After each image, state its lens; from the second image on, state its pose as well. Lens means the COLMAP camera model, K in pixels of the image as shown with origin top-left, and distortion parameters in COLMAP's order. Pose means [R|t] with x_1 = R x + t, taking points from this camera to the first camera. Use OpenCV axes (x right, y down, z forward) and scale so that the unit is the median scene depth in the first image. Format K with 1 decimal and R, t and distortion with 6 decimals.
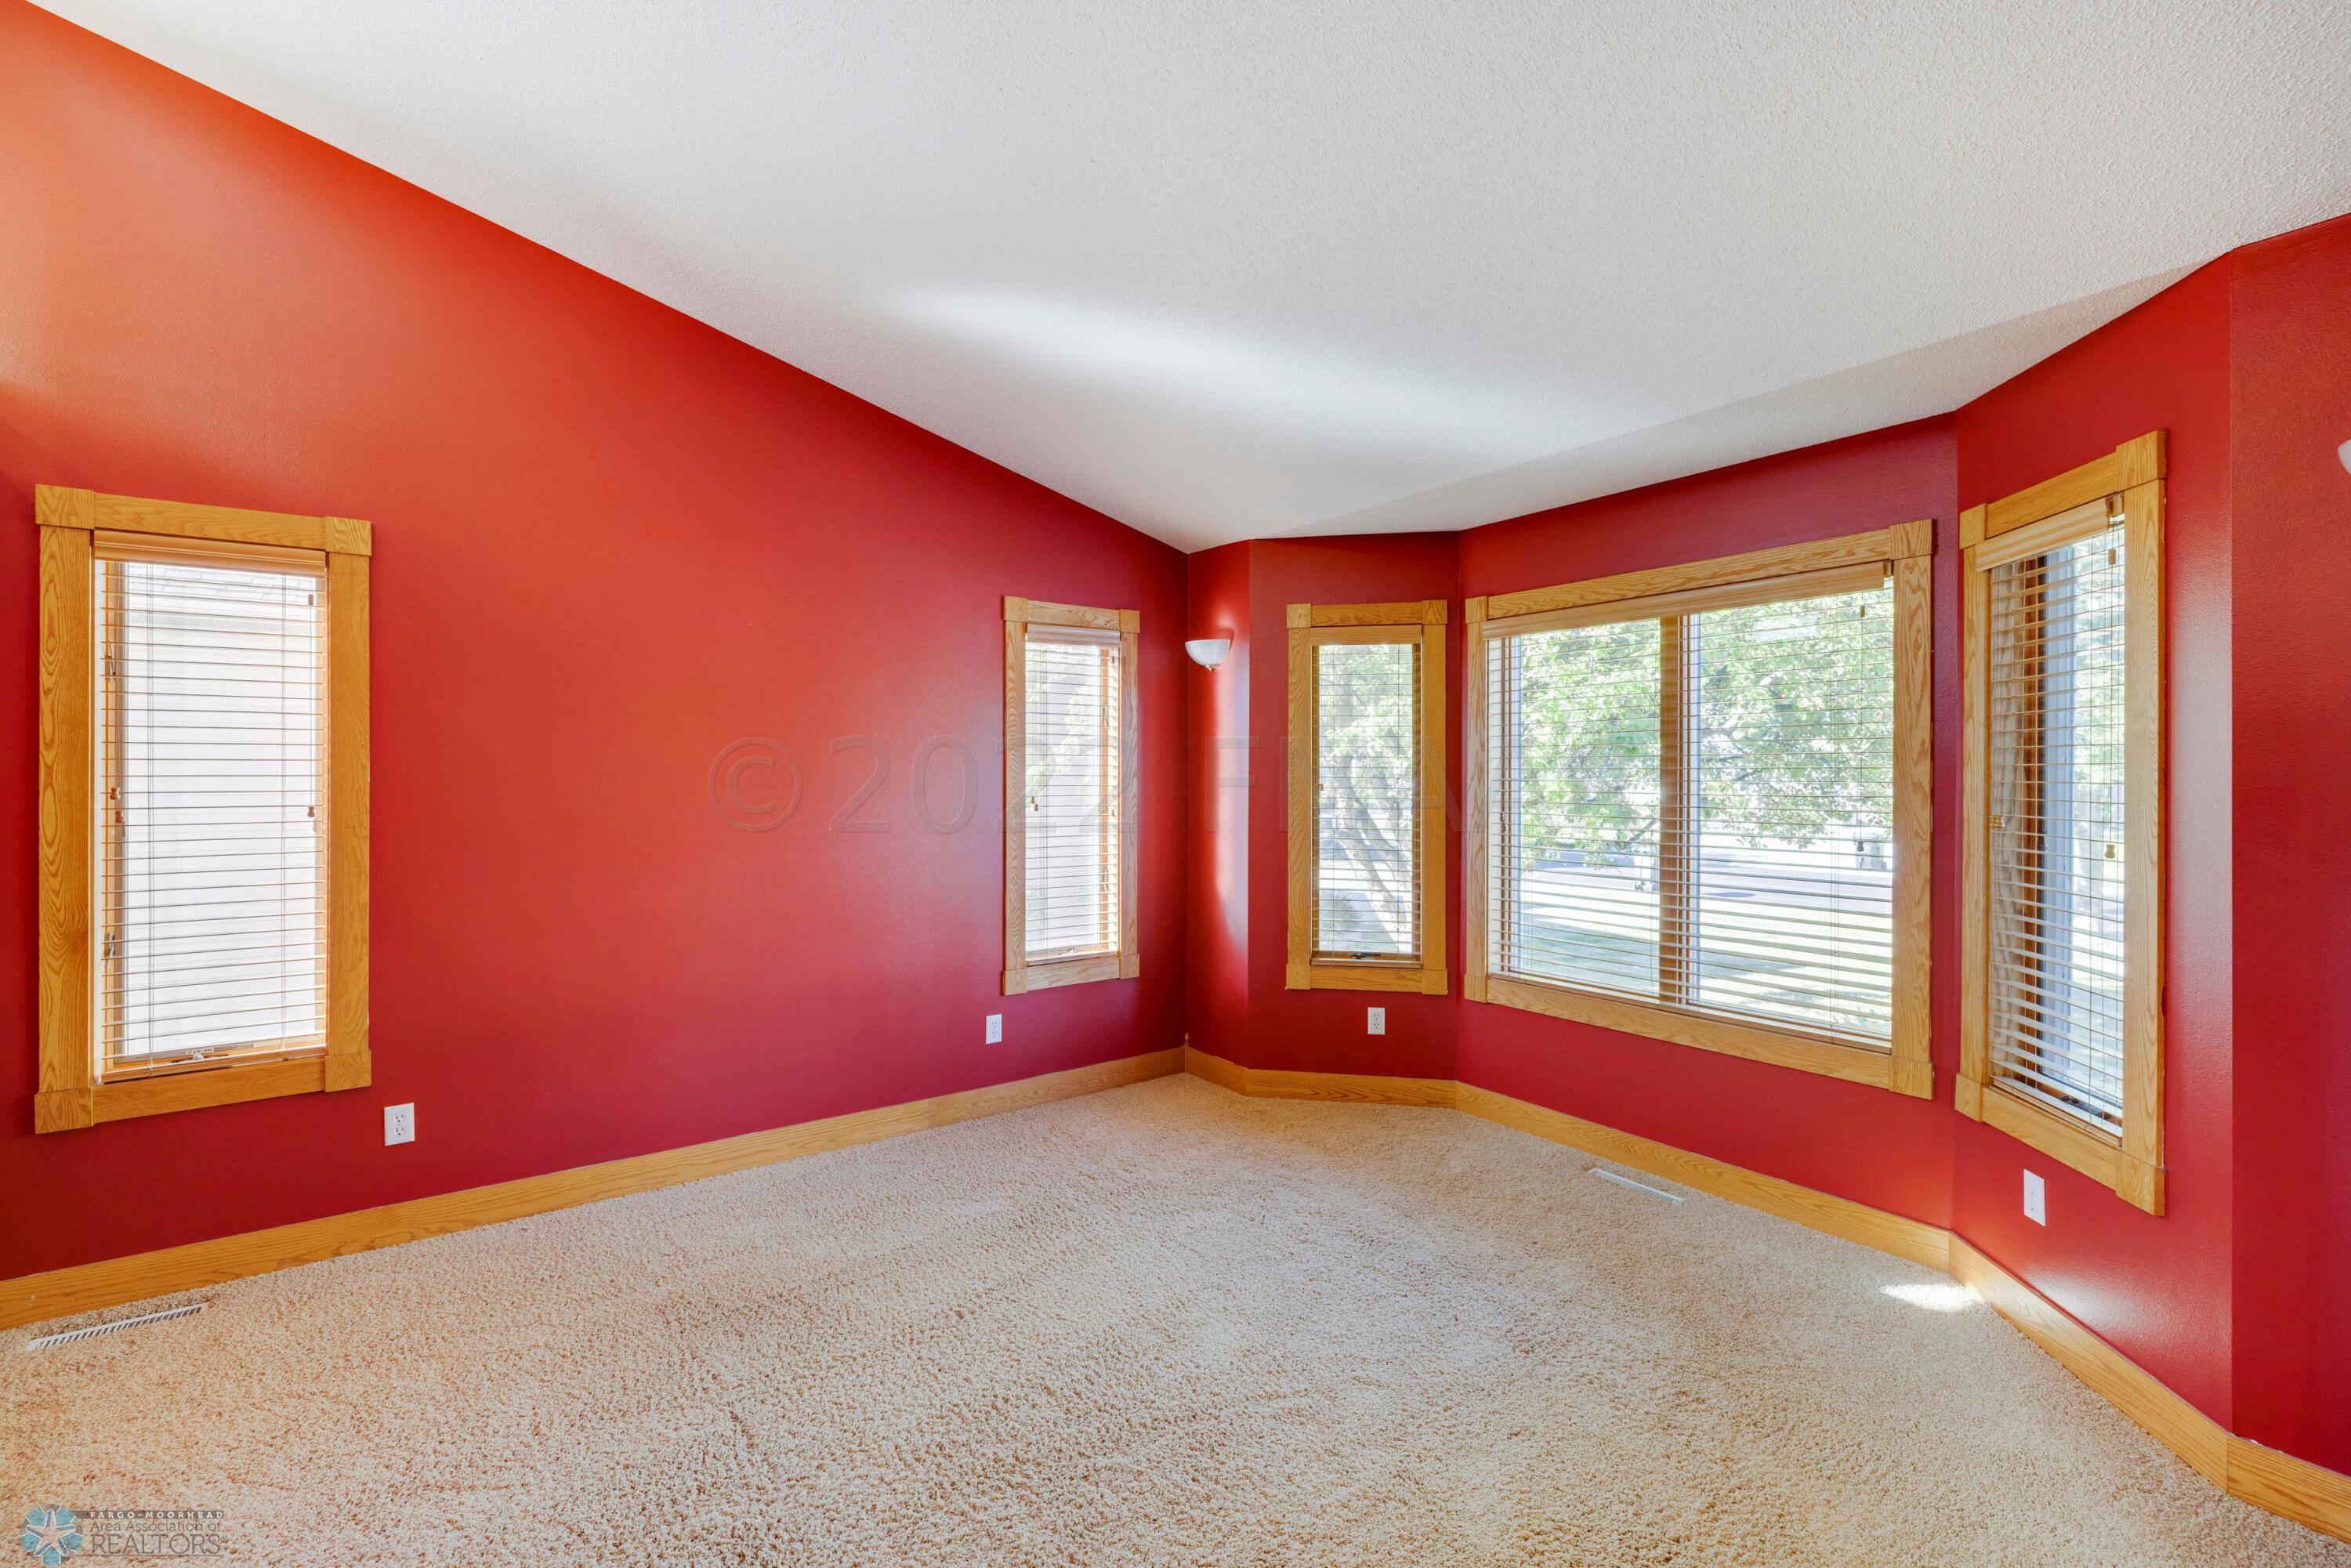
lens RADIAL K [[977.8, 0, 1176.2], [0, 977.8, 775.9], [0, 0, 1]] dist [-0.002546, 0.000002]
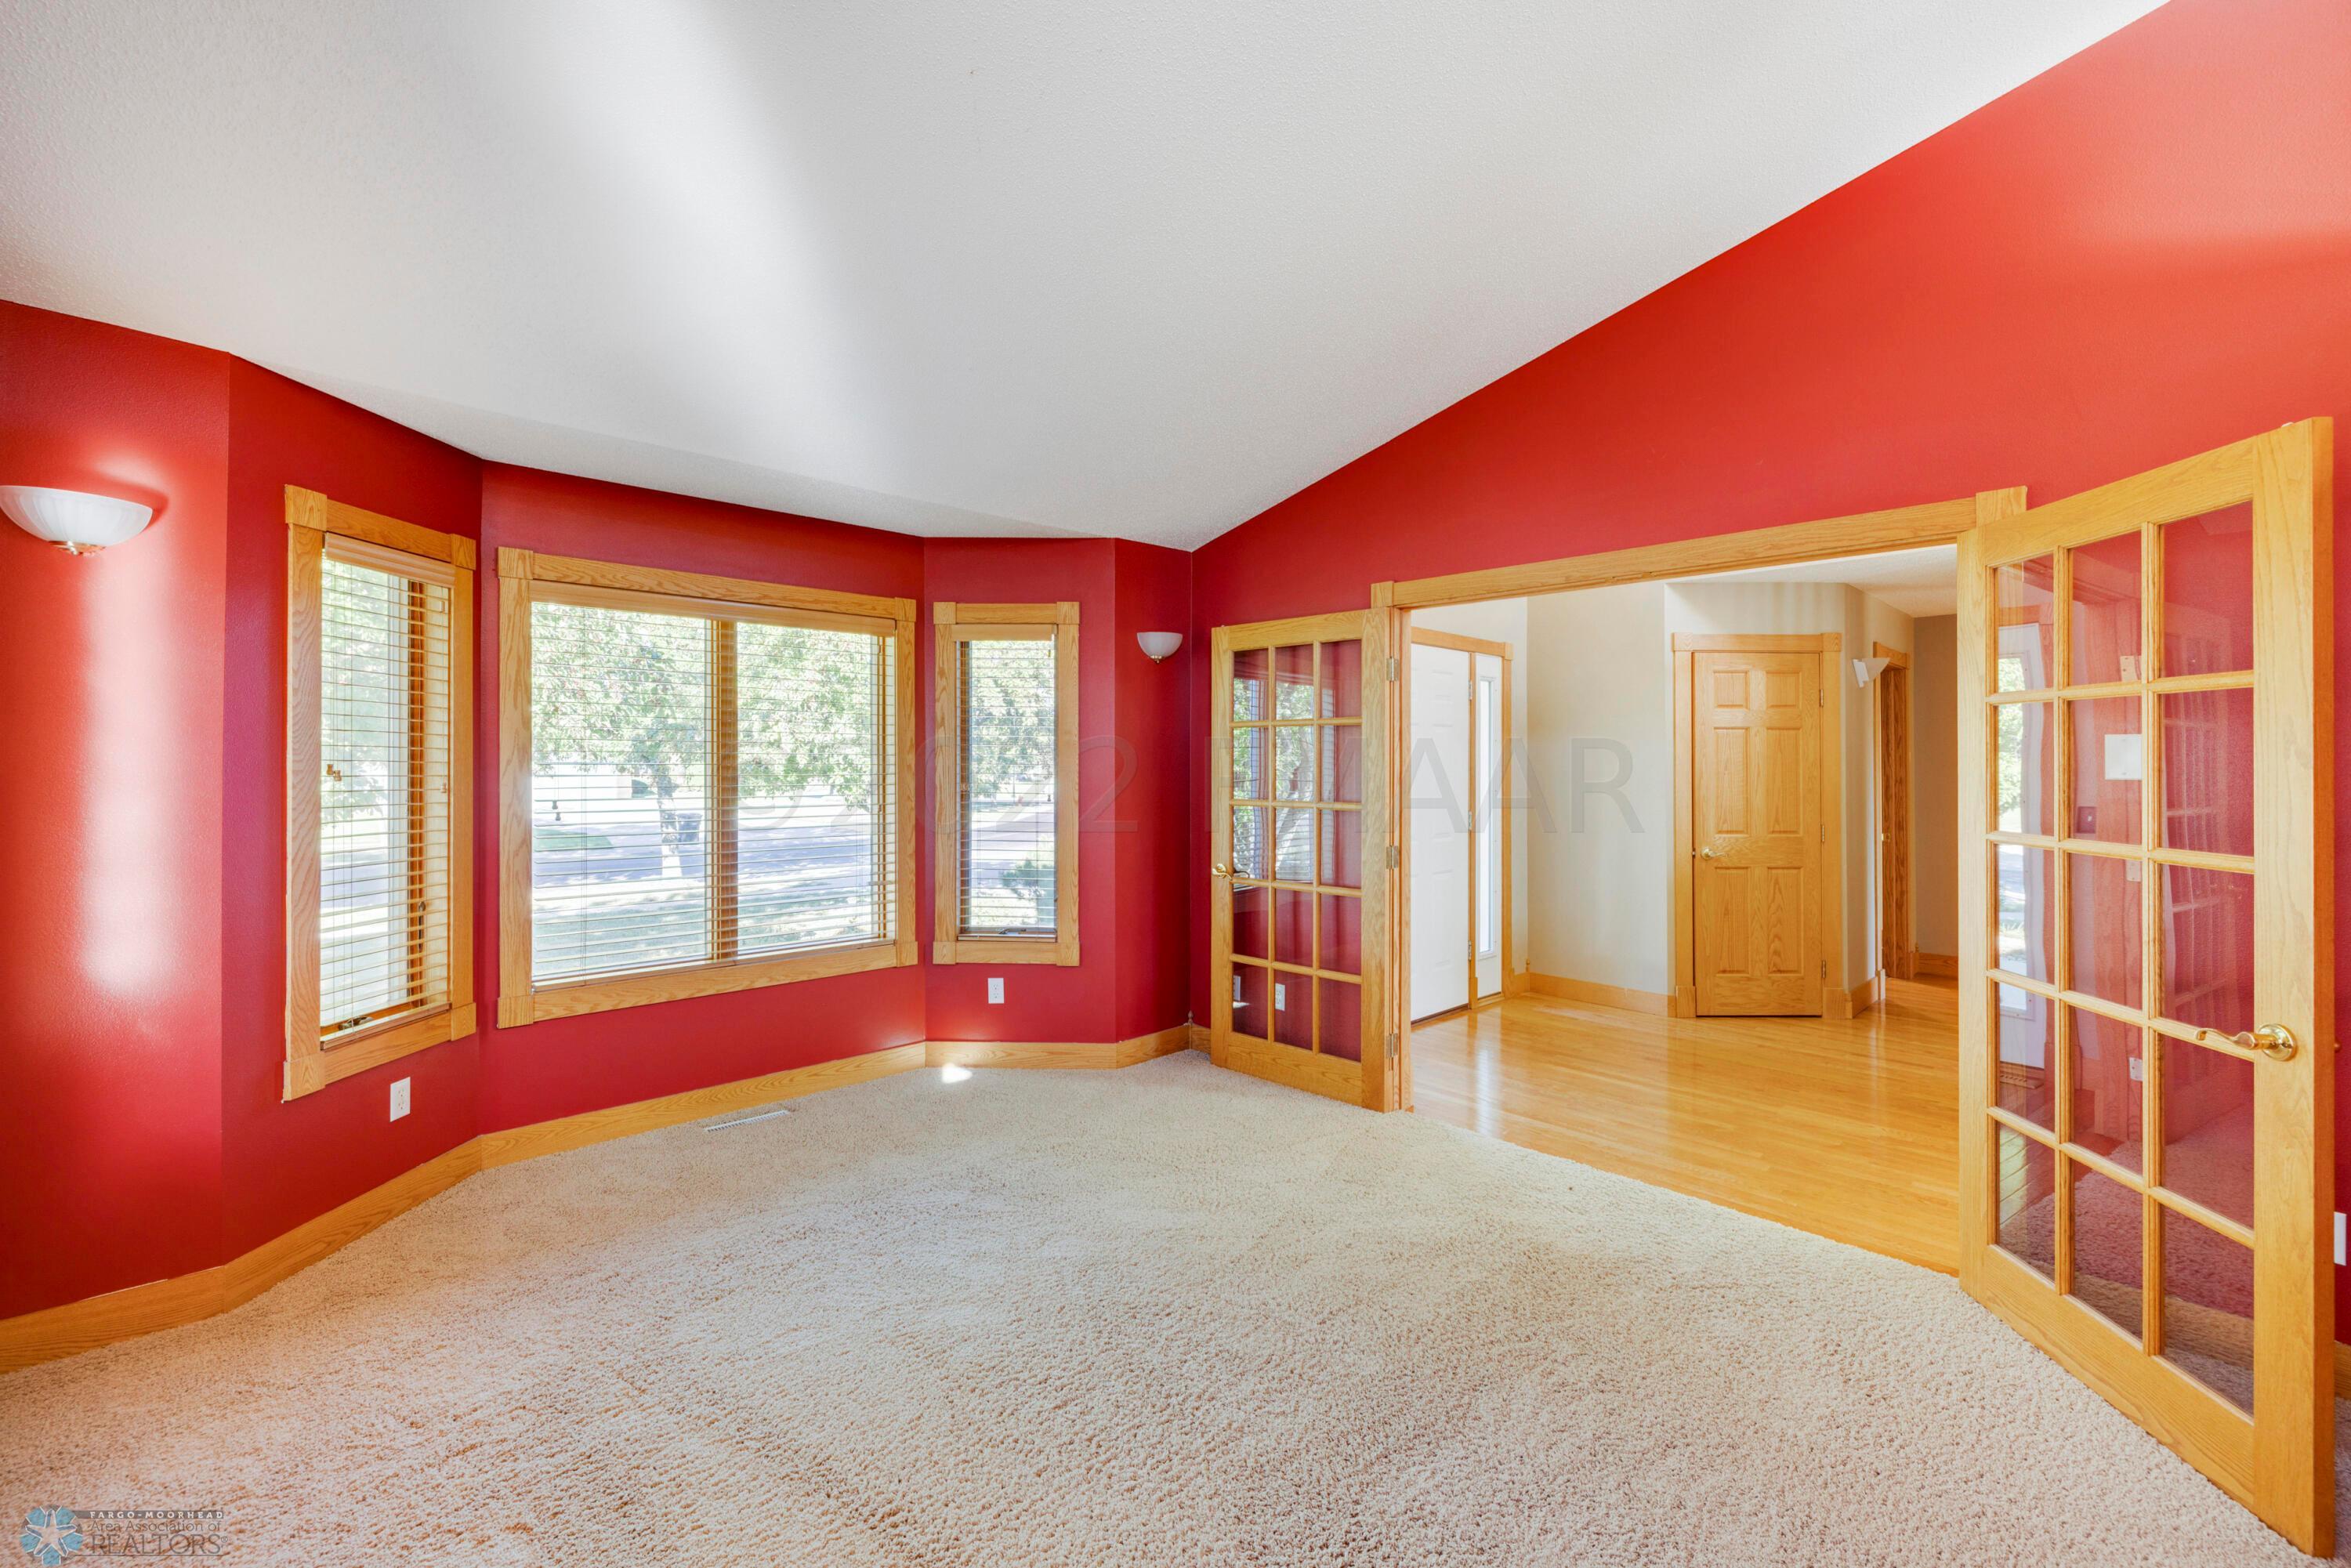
lens RADIAL K [[915.0, 0, 1172.5], [0, 915.0, 761.5], [0, 0, 1]] dist [-0.000471, 0.000060]
pose [[-0.081428, 0.002299, 0.996677, -0.525869], [0.003325, 0.999992, -0.002035, 0.004573], [-0.996674, 0.003148, -0.081435, 0.495661]]
